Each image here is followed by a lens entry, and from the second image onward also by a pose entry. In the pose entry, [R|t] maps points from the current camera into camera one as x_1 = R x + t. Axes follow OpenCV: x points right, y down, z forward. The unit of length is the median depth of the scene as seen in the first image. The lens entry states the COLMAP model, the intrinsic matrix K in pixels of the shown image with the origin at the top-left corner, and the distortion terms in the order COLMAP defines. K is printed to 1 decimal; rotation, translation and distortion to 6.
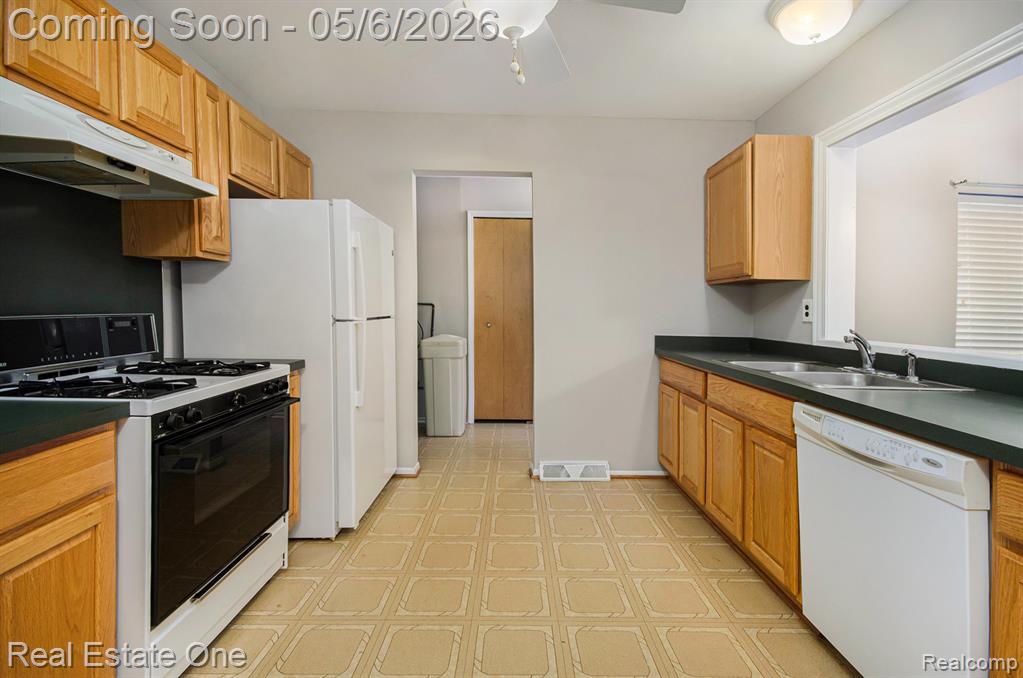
lens RADIAL K [[454.6, 0, 515.2], [0, 454.6, 322.5], [0, 0, 1]] dist [0.009842, -0.015880]
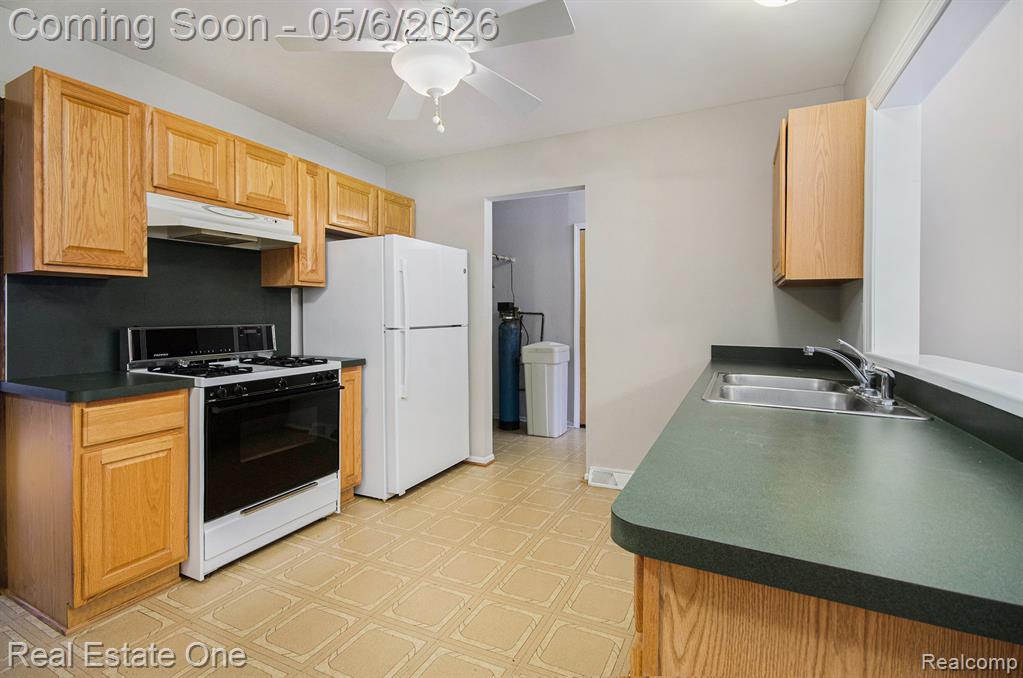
lens RADIAL K [[447.1, 0, 514.2], [0, 447.1, 315.8], [0, 0, 1]] dist [-0.020897, 0.000015]
pose [[0.899636, -0.014771, -0.436391, 0.537973], [0.000931, 0.999490, -0.031912, -0.000690], [0.436640, 0.028303, 0.899191, 0.028356]]
